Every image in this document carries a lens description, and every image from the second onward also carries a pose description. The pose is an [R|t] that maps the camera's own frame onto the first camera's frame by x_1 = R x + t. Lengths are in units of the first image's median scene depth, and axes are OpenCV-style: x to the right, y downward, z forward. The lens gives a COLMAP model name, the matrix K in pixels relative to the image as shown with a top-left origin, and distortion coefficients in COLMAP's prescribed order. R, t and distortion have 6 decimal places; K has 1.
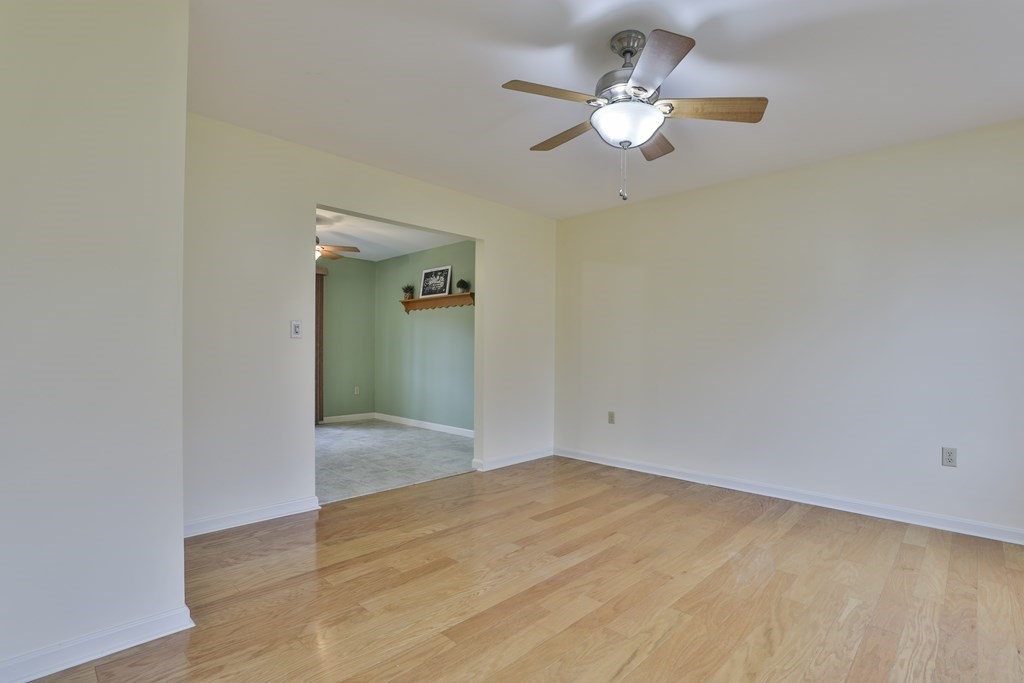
lens RADIAL K [[475.5, 0, 509.9], [0, 475.5, 343.6], [0, 0, 1]] dist [-0.042622, 0.012580]
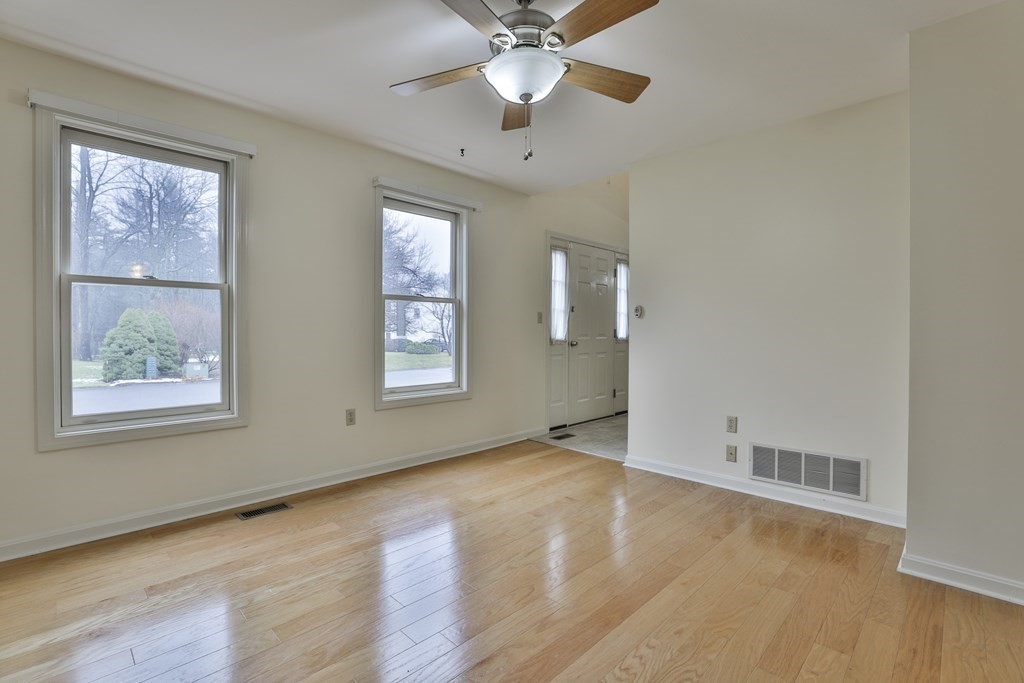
lens RADIAL K [[475.5, 0, 508.5], [0, 475.5, 341.6], [0, 0, 1]] dist [-0.042622, 0.012580]
pose [[-0.999926, -0.012183, 0.000398, 0.278149], [-0.012179, 0.999881, 0.009502, 0.033774], [-0.000514, 0.009496, -0.999955, 1.963335]]
